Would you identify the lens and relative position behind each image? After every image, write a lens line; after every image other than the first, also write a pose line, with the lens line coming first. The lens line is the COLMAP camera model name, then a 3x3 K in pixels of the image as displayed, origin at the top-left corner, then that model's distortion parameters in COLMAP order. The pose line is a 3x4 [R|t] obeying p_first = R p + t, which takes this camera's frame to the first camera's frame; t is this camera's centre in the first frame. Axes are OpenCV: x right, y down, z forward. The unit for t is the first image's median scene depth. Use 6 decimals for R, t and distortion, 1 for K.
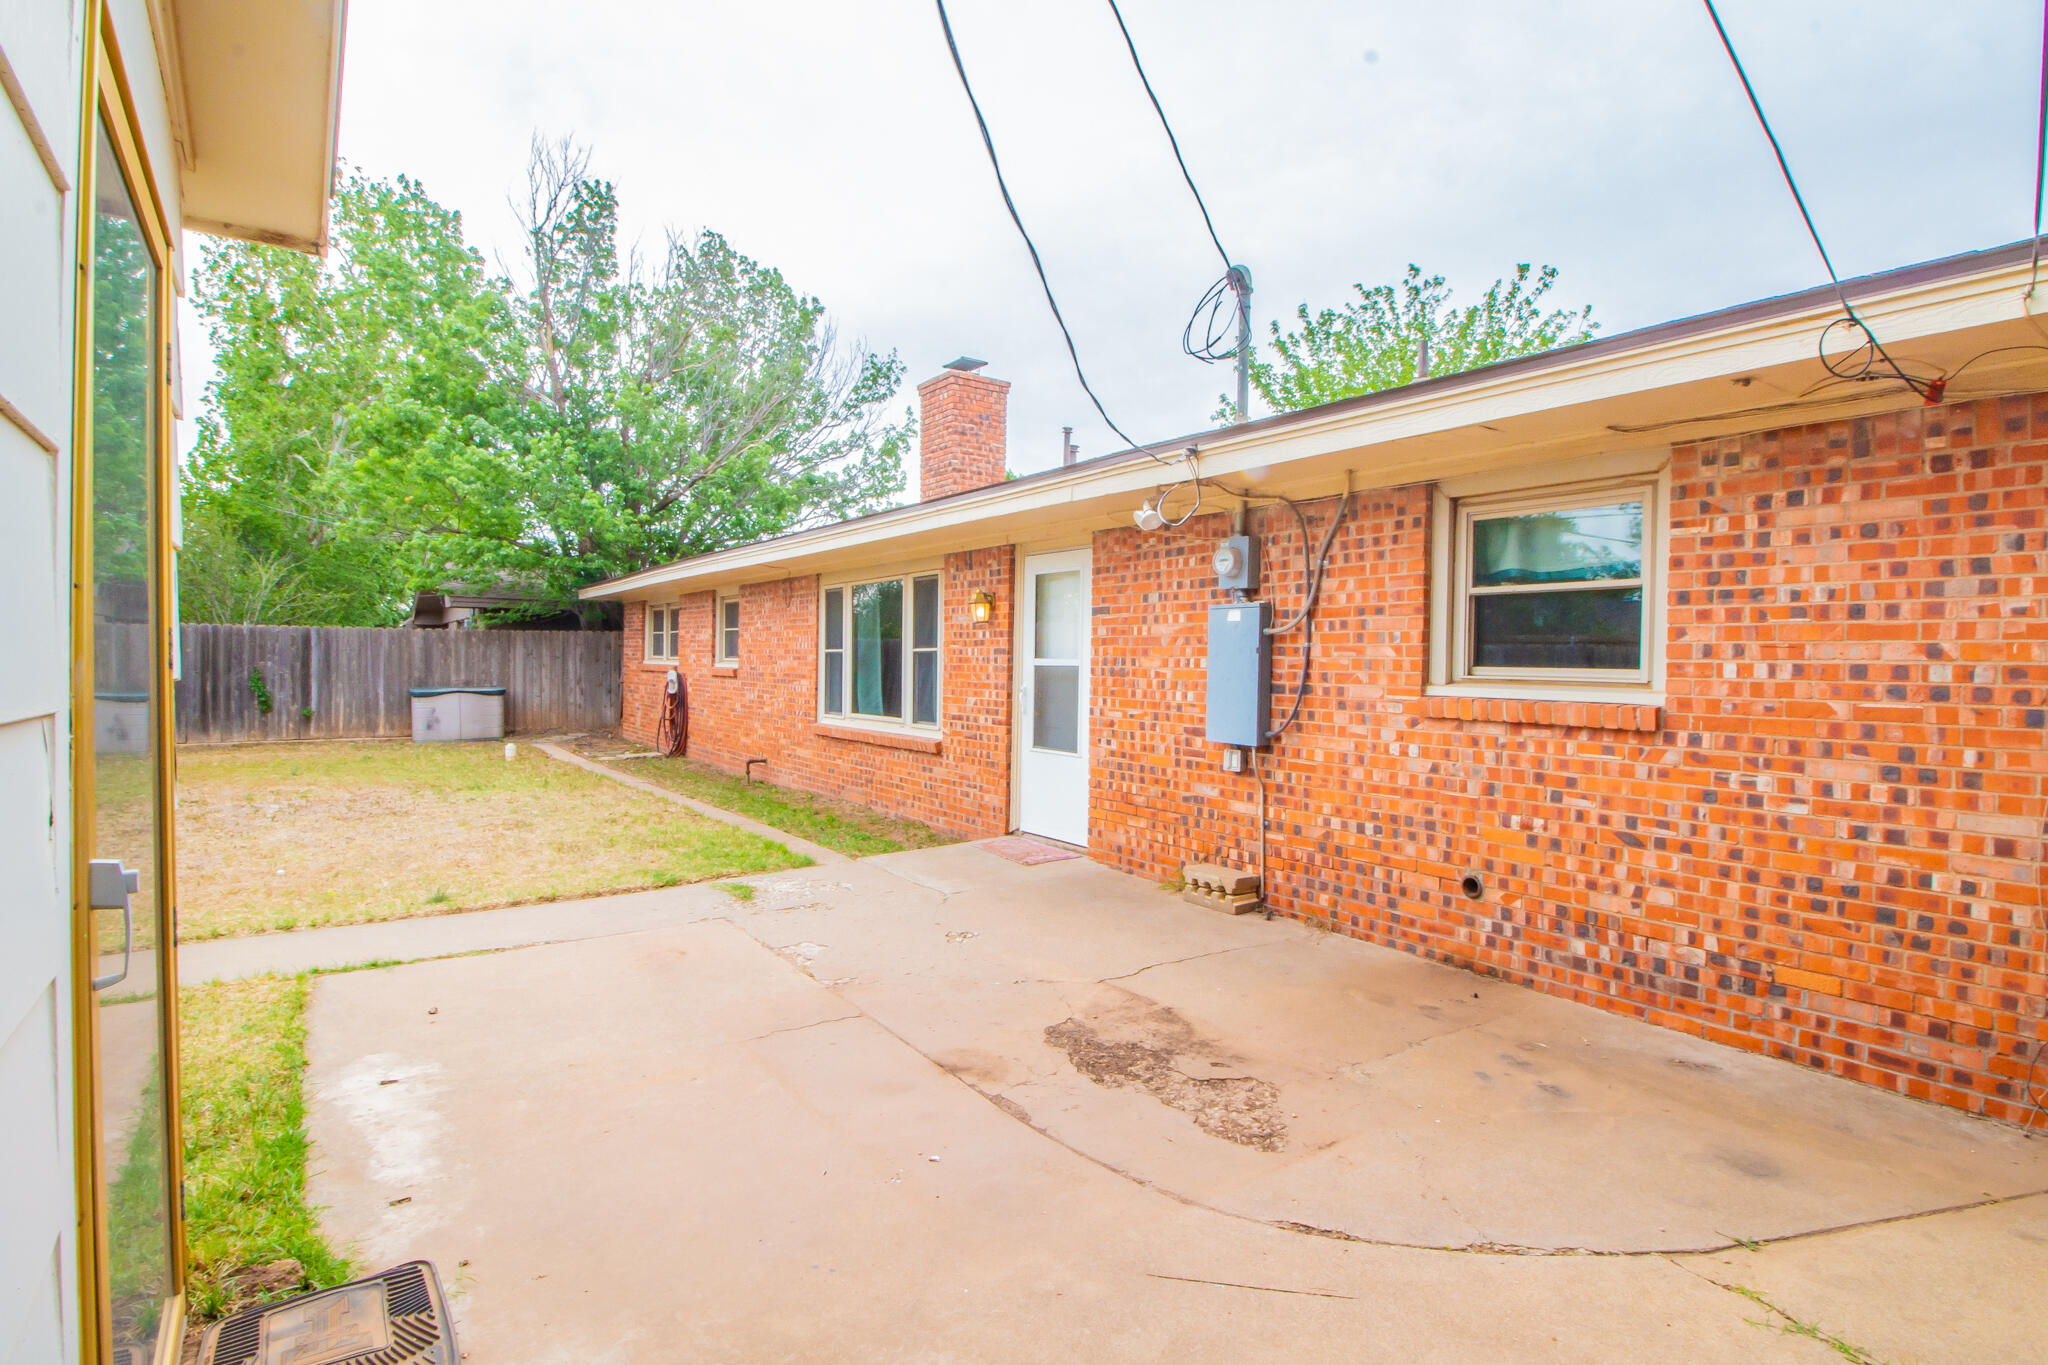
lens RADIAL K [[997.7, 0, 1023.1], [0, 997.7, 685.7], [0, 0, 1]] dist [-0.014329, -0.004104]
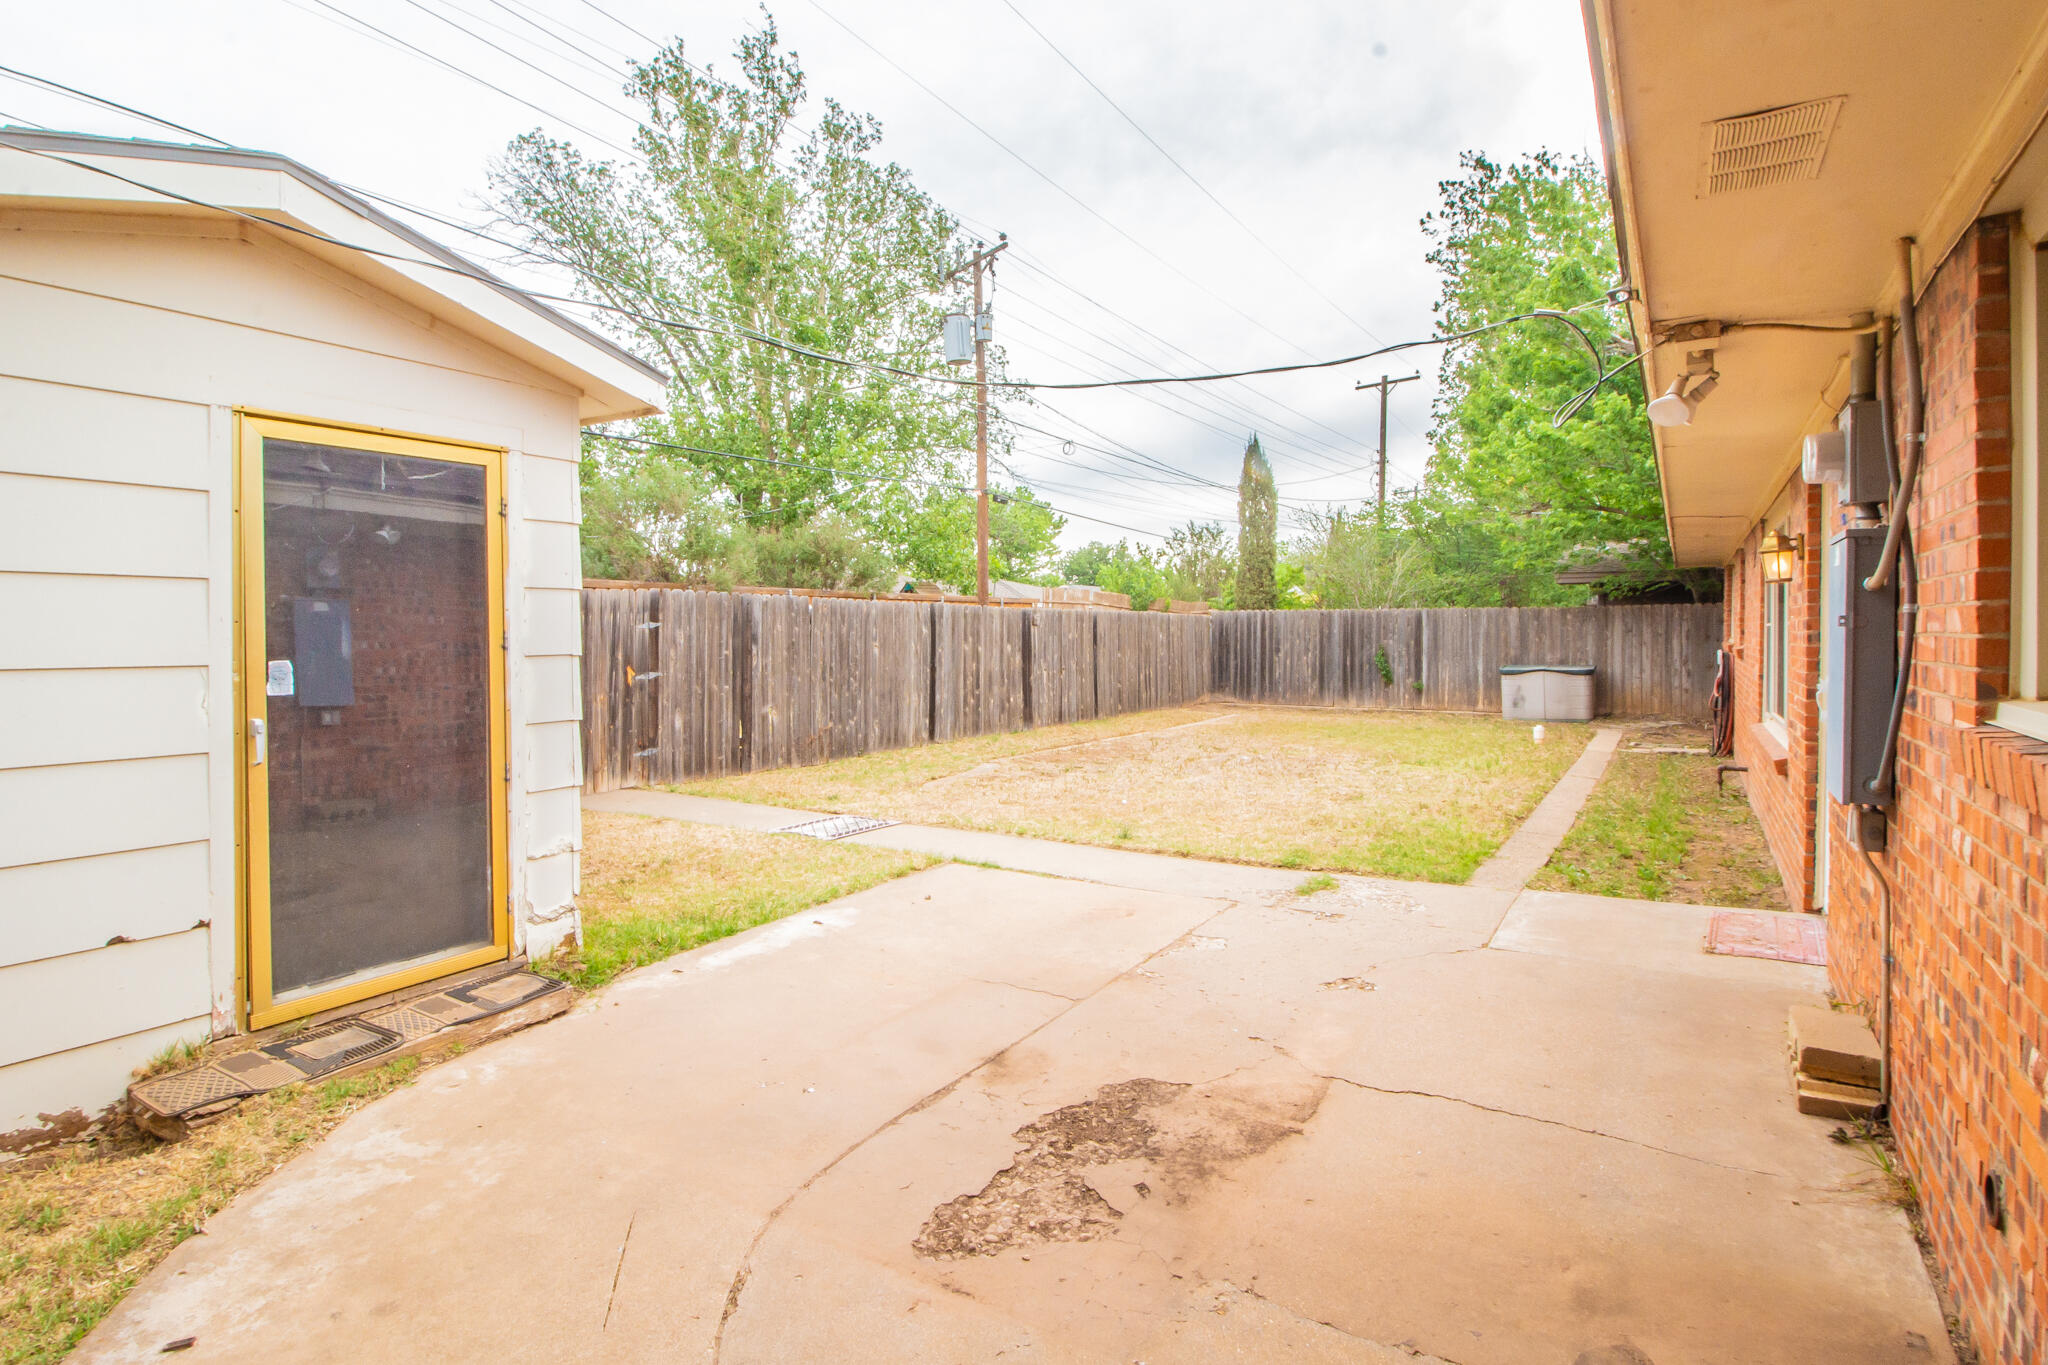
lens RADIAL K [[1051.6, 0, 1047.8], [0, 1051.6, 615.2], [0, 0, 1]] dist [-0.014176, -0.000888]
pose [[0.398377, -0.023593, -0.916918, 0.212808], [-0.018677, 0.999253, -0.033826, -0.004656], [0.917032, 0.030601, 0.397639, 0.145359]]
